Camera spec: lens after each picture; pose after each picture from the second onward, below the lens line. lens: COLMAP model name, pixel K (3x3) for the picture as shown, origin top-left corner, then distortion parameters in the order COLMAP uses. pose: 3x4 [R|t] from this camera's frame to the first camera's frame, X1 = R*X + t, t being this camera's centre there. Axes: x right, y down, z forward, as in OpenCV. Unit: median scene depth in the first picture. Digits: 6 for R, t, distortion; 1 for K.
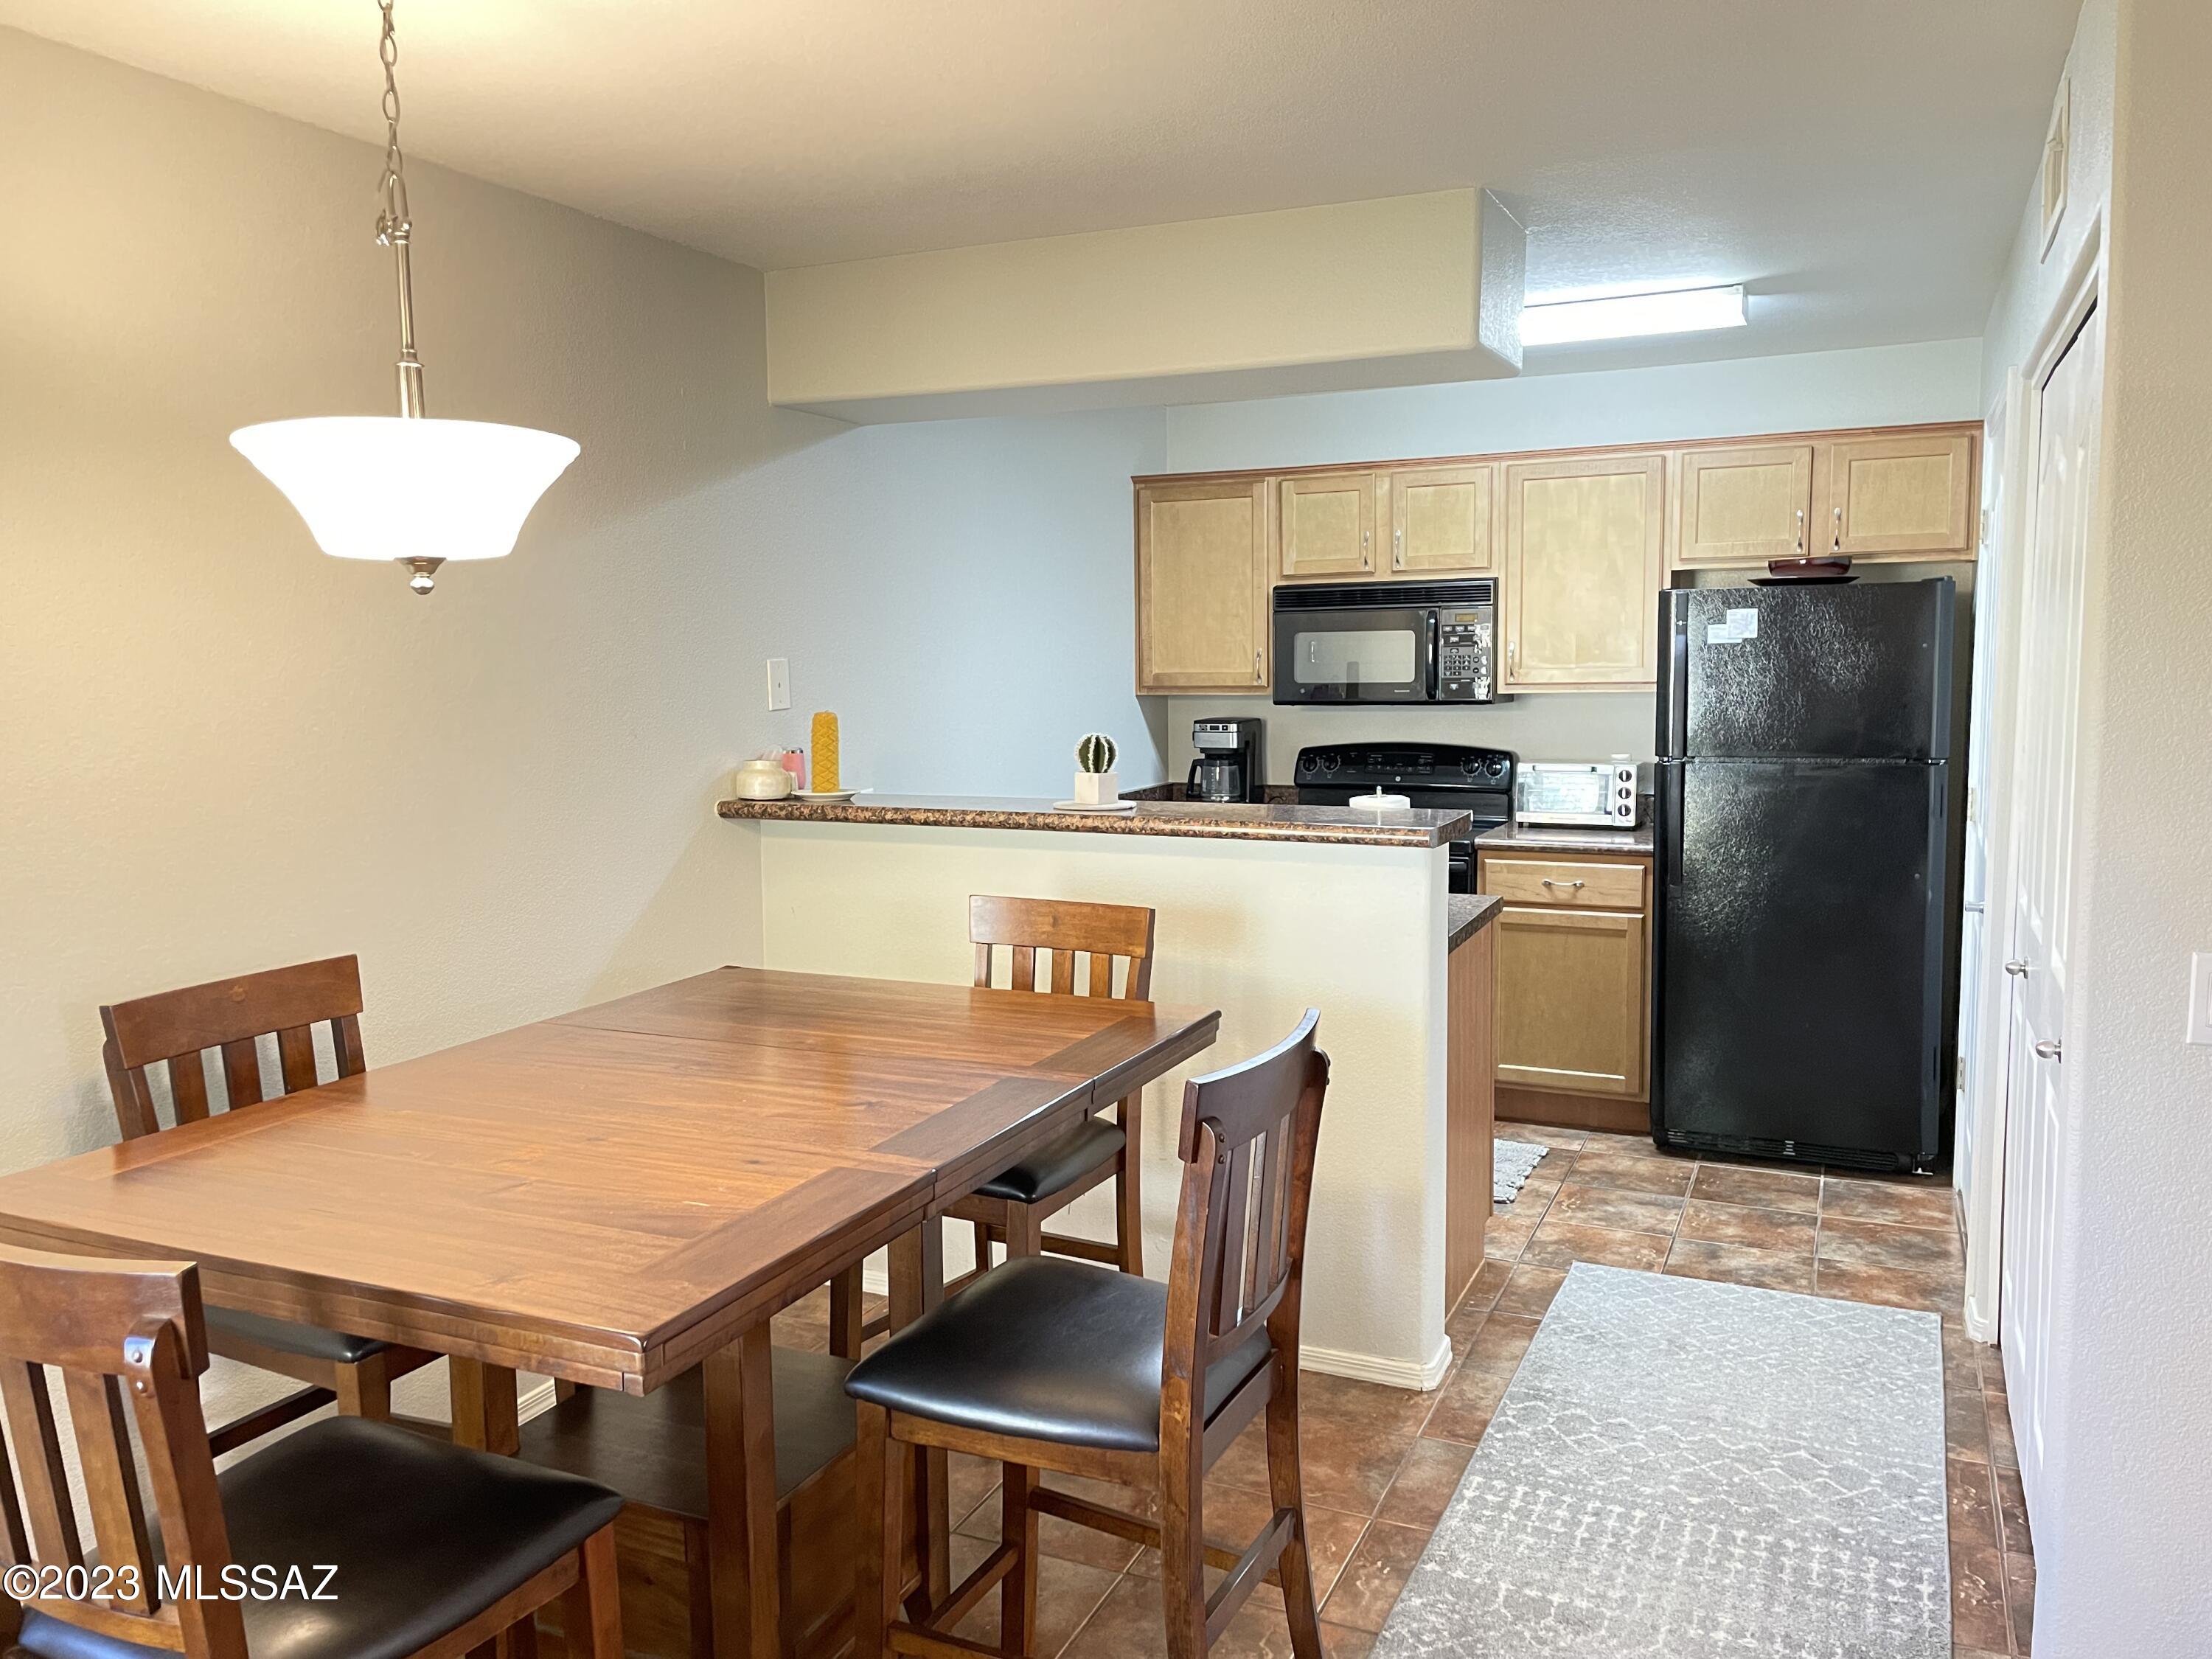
lens RADIAL K [[1666.8, 0, 1103.4], [0, 1666.8, 823.8], [0, 0, 1]] dist [0.094999, -0.120350]
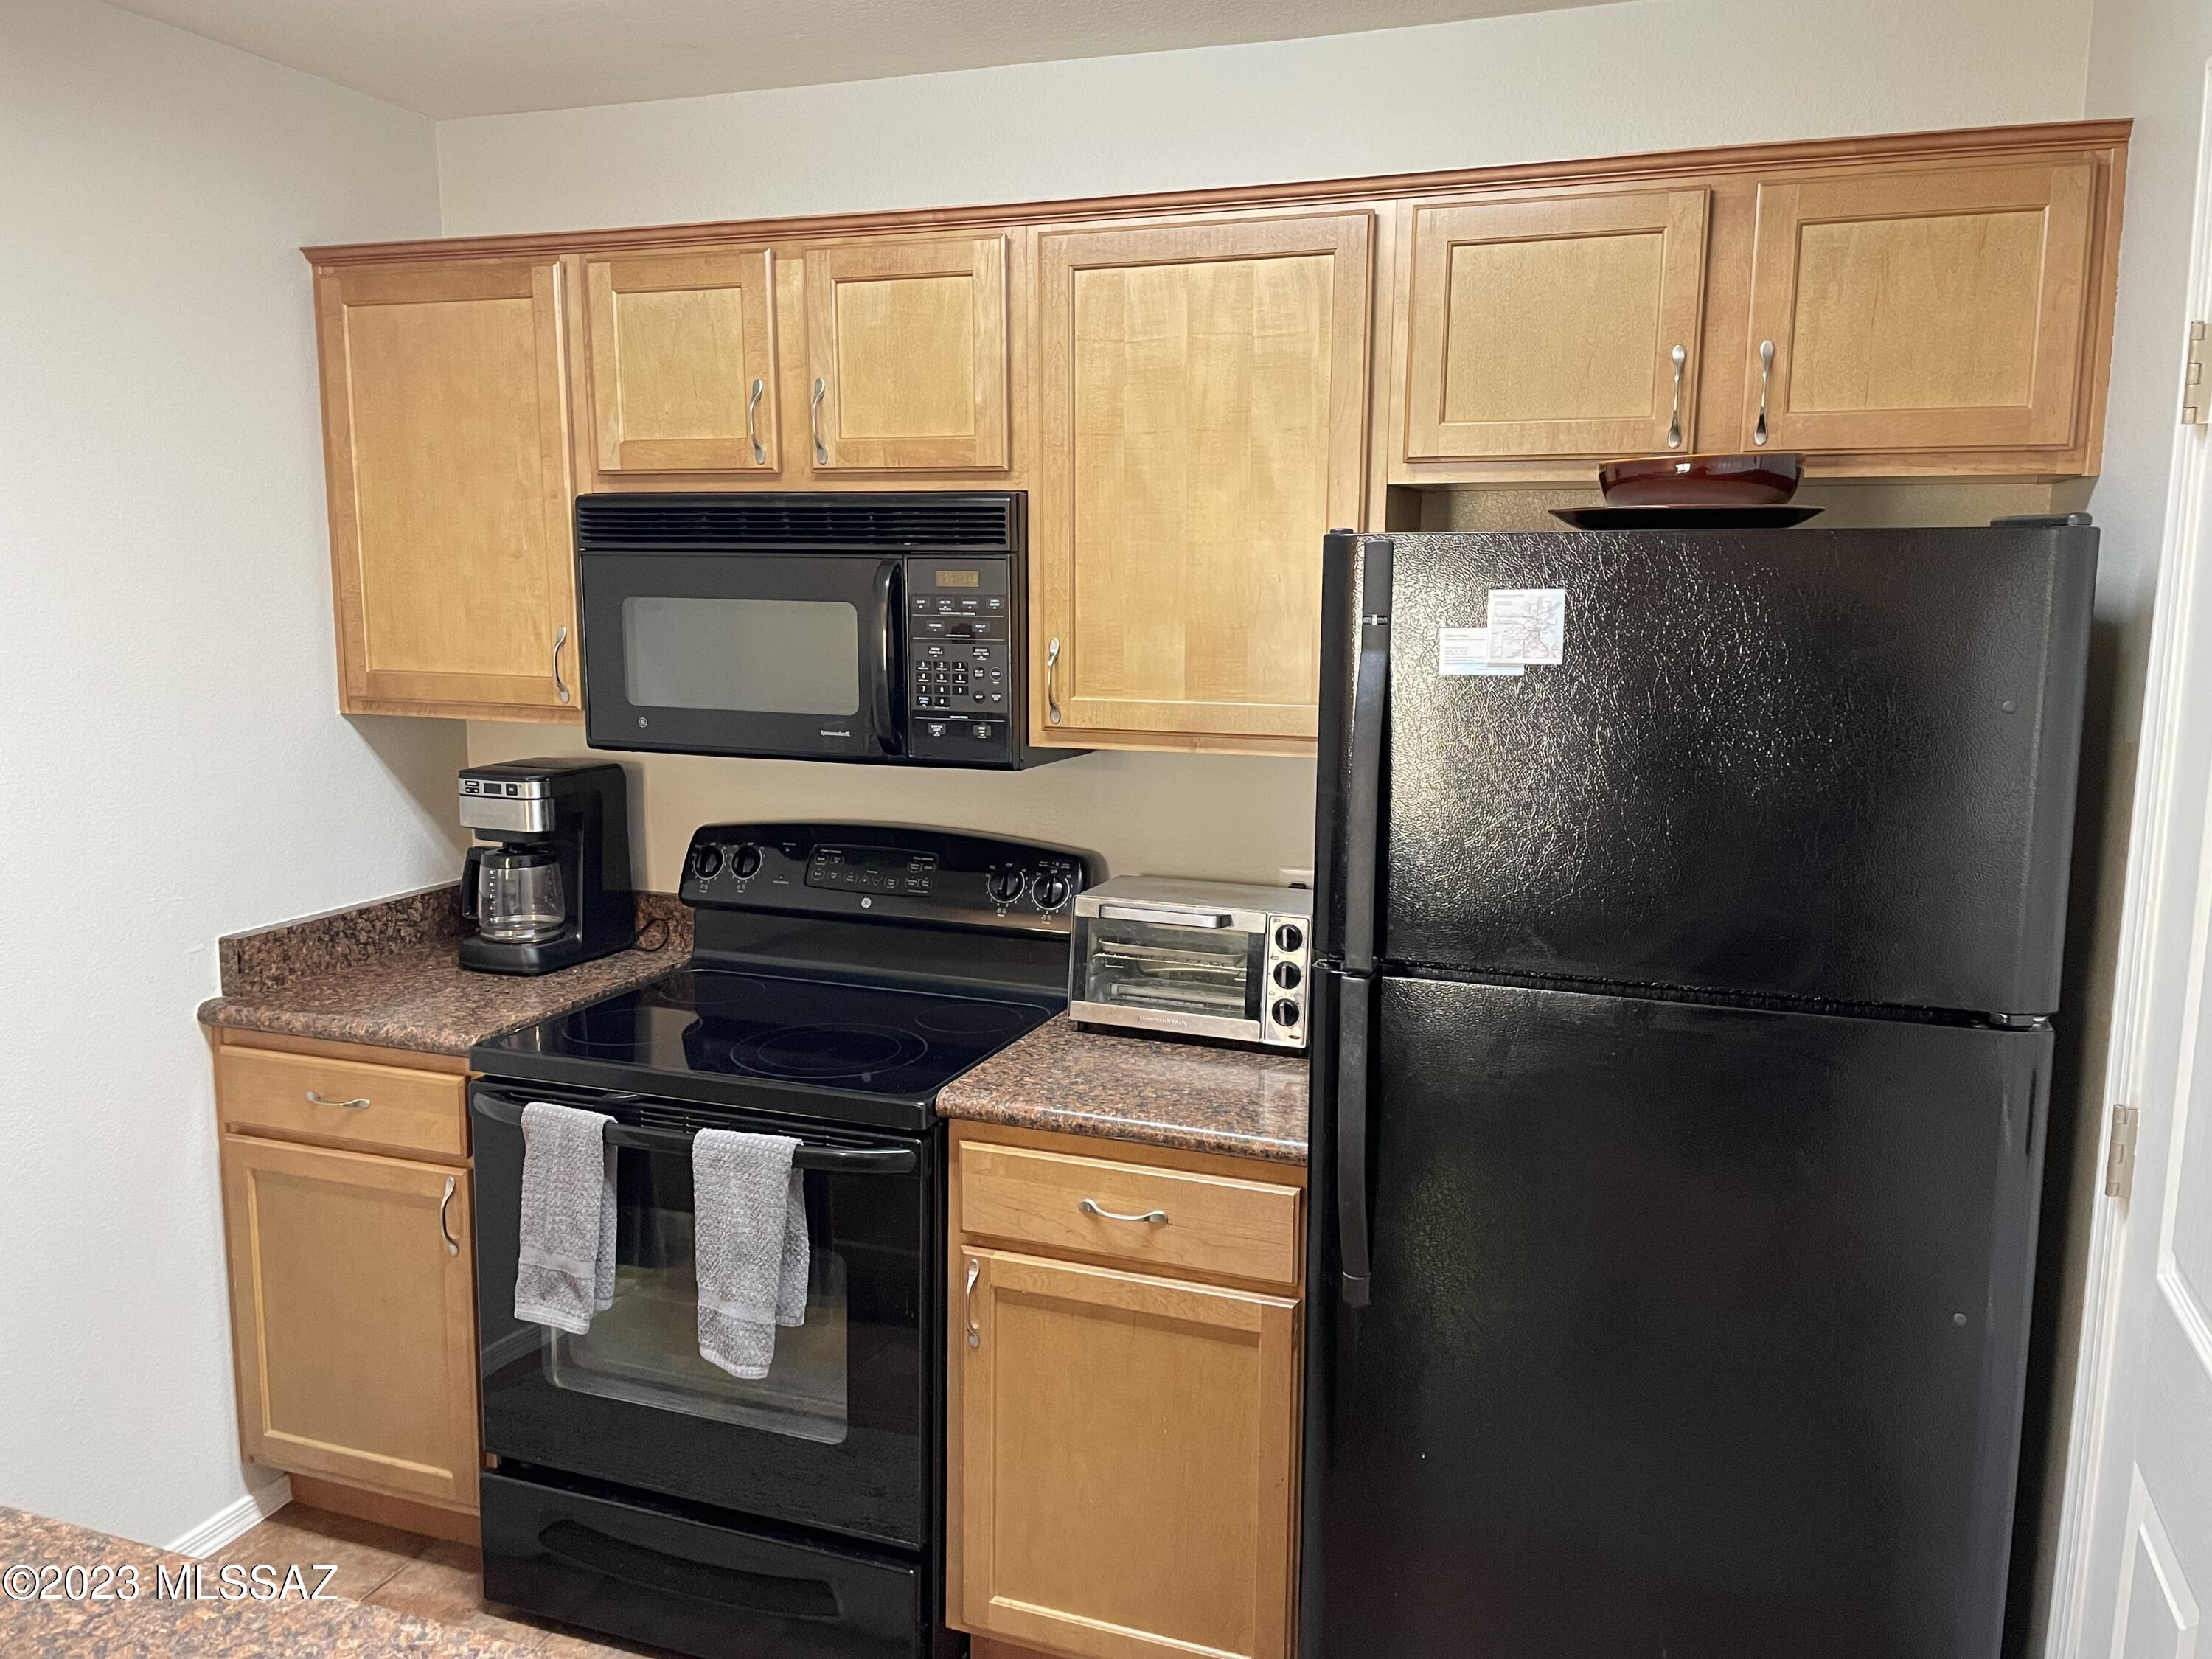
lens RADIAL K [[1666.8, 0, 1107.8], [0, 1666.8, 826.6], [0, 0, 1]] dist [0.094999, -0.120350]
pose [[0.996379, 0.009599, 0.084481, 0.226685], [-0.013663, 0.998770, 0.047662, -0.080953], [-0.083919, -0.048644, 0.995285, 0.563491]]
